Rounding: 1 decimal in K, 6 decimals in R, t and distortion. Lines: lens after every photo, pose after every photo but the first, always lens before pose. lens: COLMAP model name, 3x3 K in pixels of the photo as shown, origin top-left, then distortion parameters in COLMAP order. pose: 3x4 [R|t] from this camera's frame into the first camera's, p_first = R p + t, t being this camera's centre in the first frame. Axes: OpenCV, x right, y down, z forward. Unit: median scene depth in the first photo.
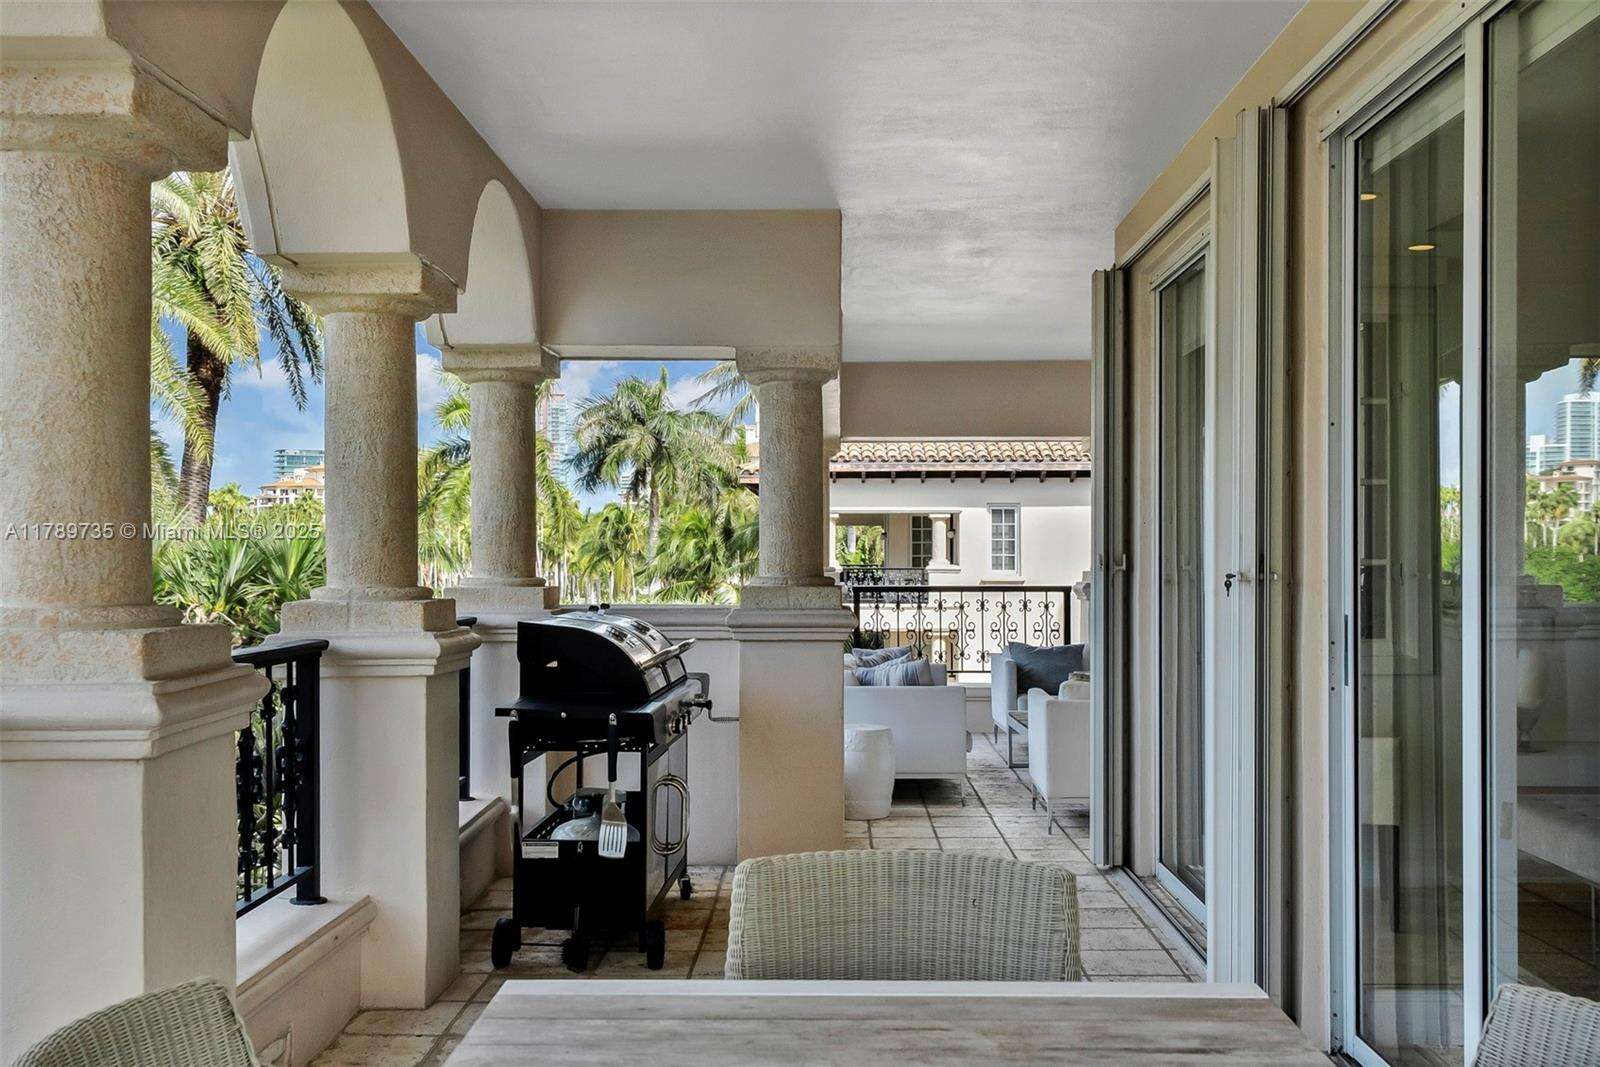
lens RADIAL K [[1564.2, 0, 799.6], [0, 1564.2, 535.1], [0, 0, 1]] dist [-0.042260, 0.000000]
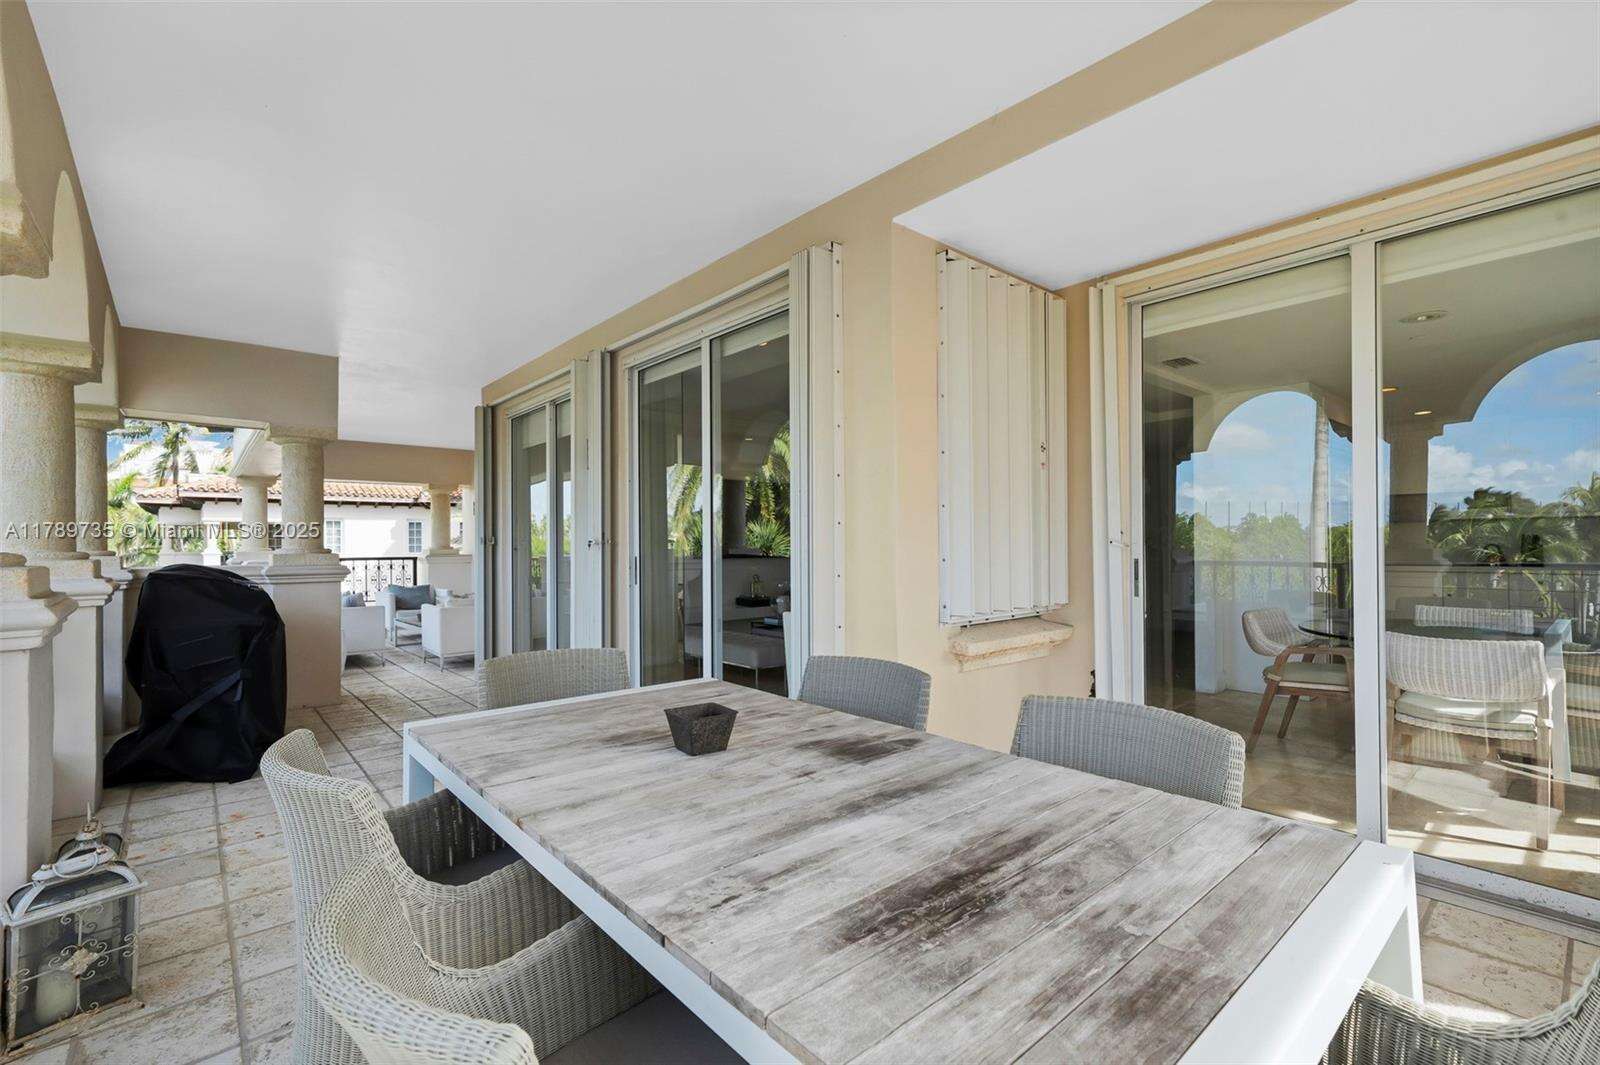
lens RADIAL K [[702.1, 0, 801.7], [0, 702.1, 542.9], [0, 0, 1]] dist [0.001061, -0.000237]
pose [[0.734854, -0.001458, 0.678224, -0.139110], [-0.003538, 0.999976, 0.005983, 0.012294], [-0.678216, -0.006796, 0.734831, -0.021846]]
